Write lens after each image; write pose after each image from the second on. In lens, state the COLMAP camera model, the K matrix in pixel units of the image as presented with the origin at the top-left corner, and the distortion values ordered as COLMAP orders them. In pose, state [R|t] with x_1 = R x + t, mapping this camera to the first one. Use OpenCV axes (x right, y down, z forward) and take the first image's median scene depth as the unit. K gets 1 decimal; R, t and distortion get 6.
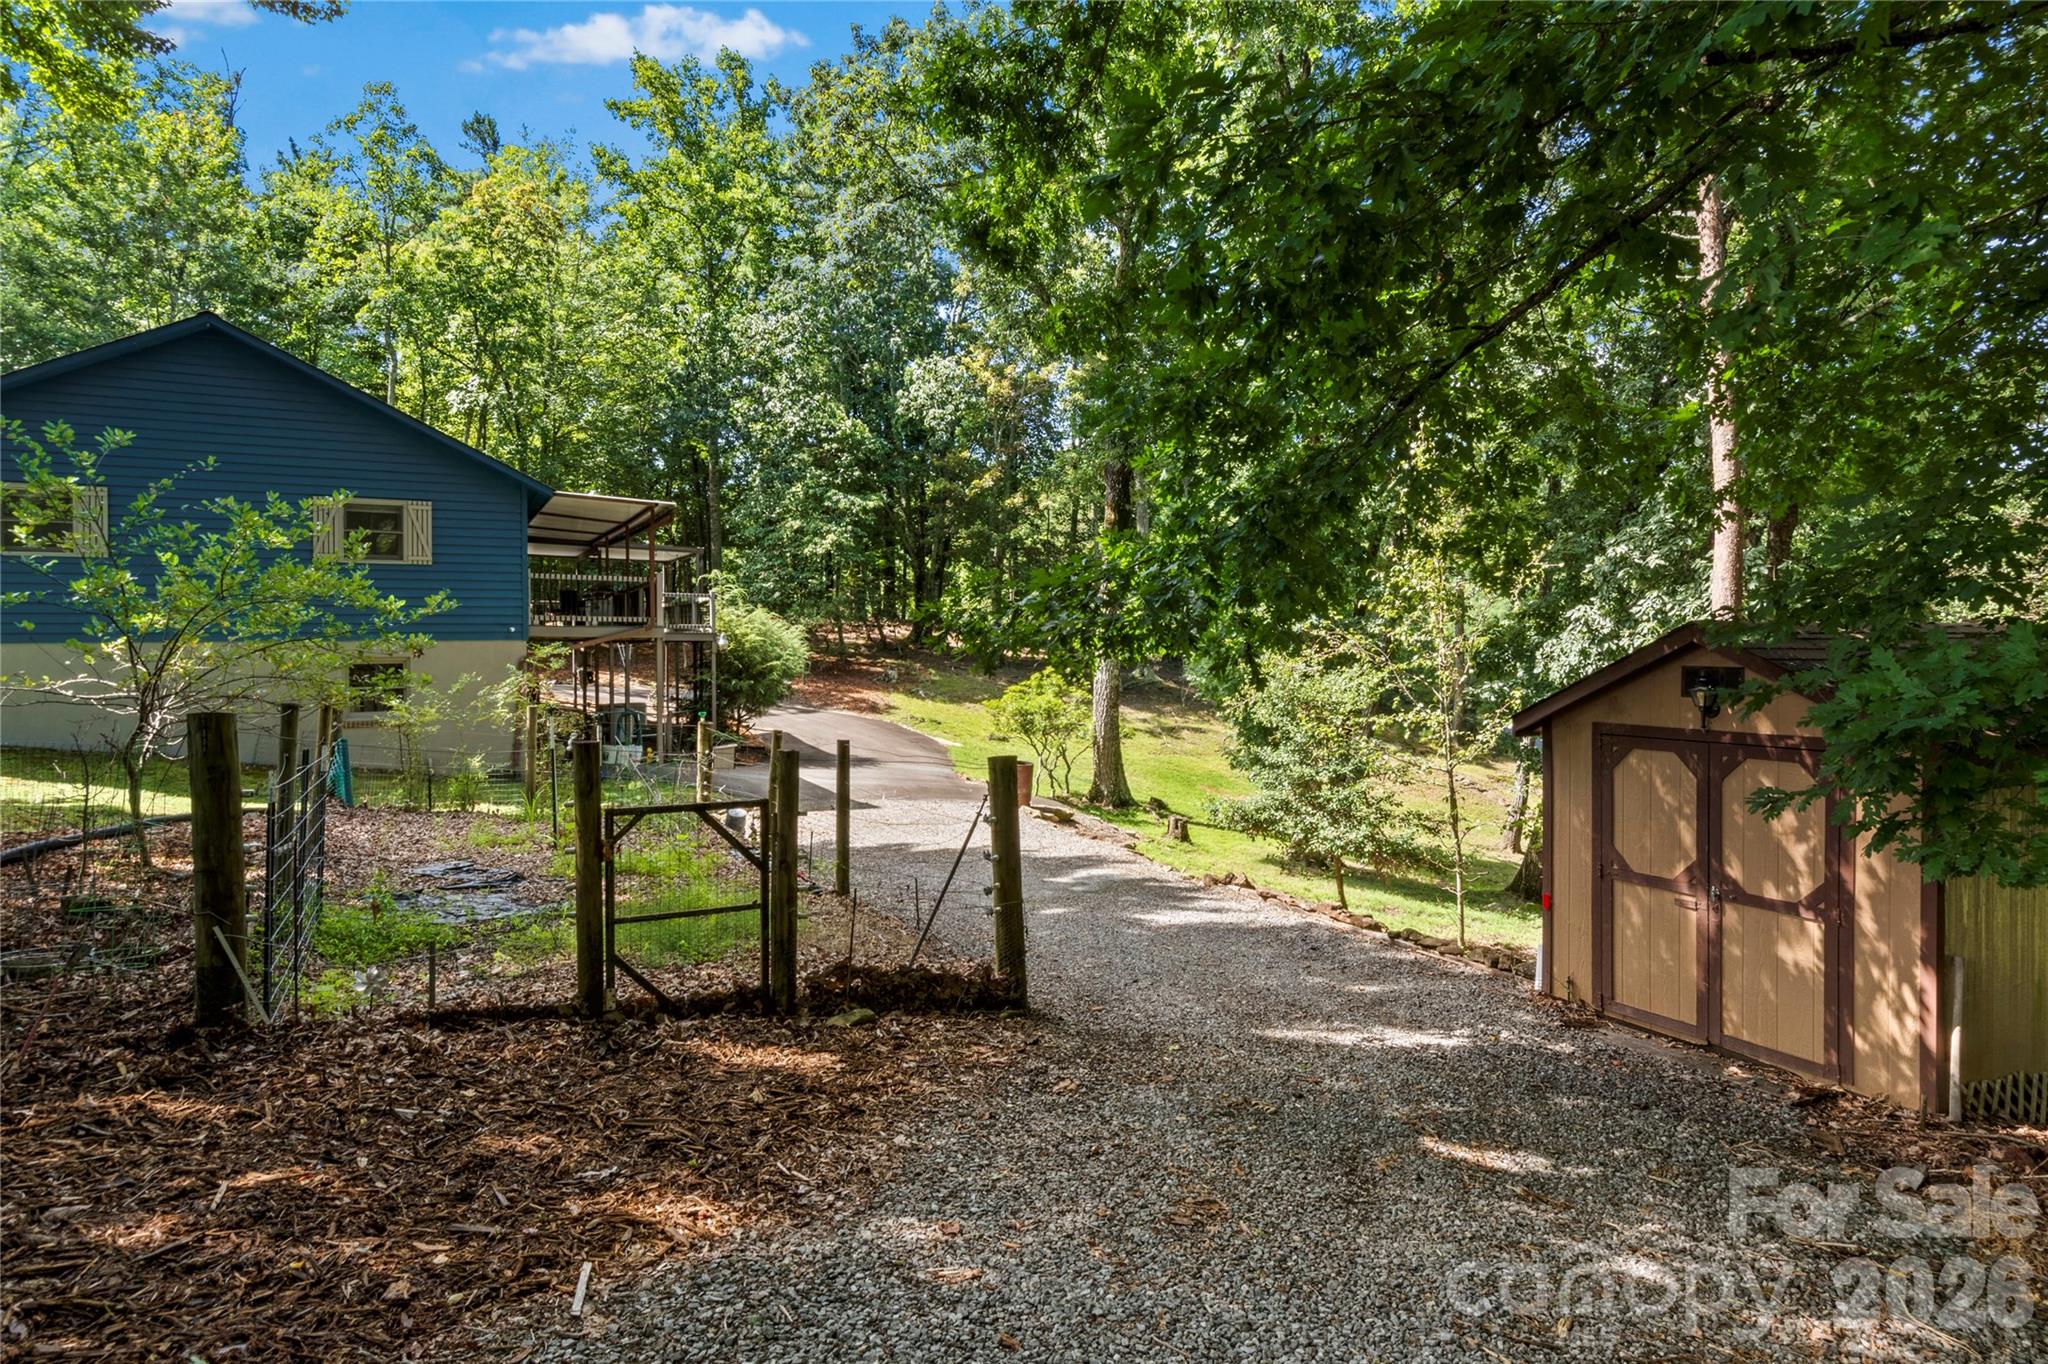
lens RADIAL K [[1241.7, 0, 1024.0], [0, 1241.7, 682.0], [0, 0, 1]] dist [0.001544, -0.001020]
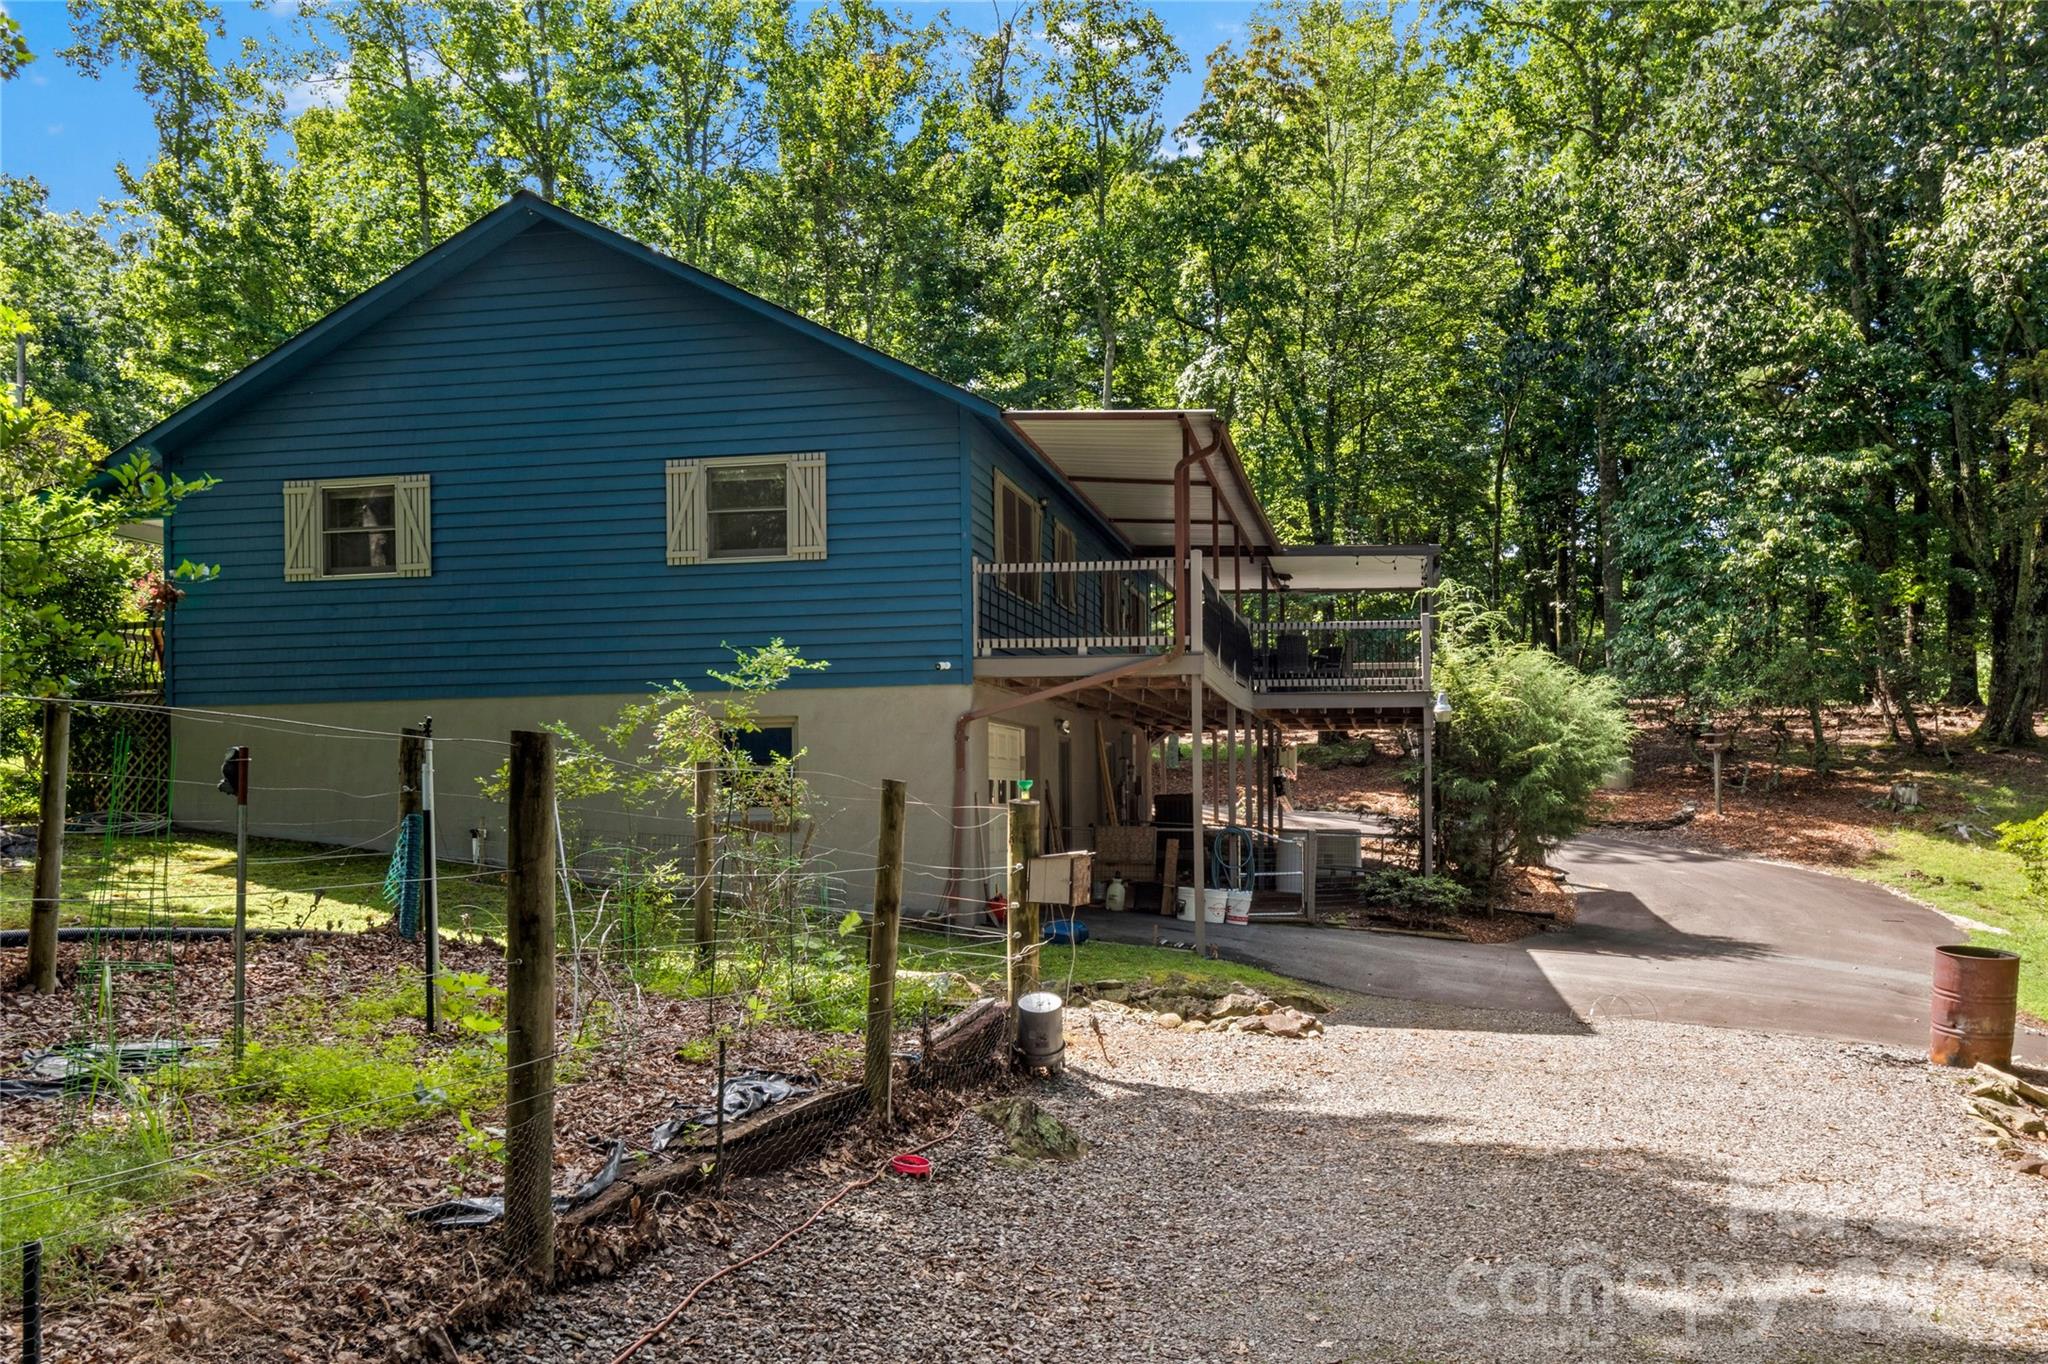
lens RADIAL K [[1788.6, 0, 1024.1], [0, 1788.6, 791.0], [0, 0, 1]] dist [-0.005868, 0.059794]
pose [[0.787549, -0.006988, -0.616212, 0.062955], [-0.016001, 0.999367, -0.031783, 0.021632], [0.616044, 0.034891, 0.786939, 0.206628]]
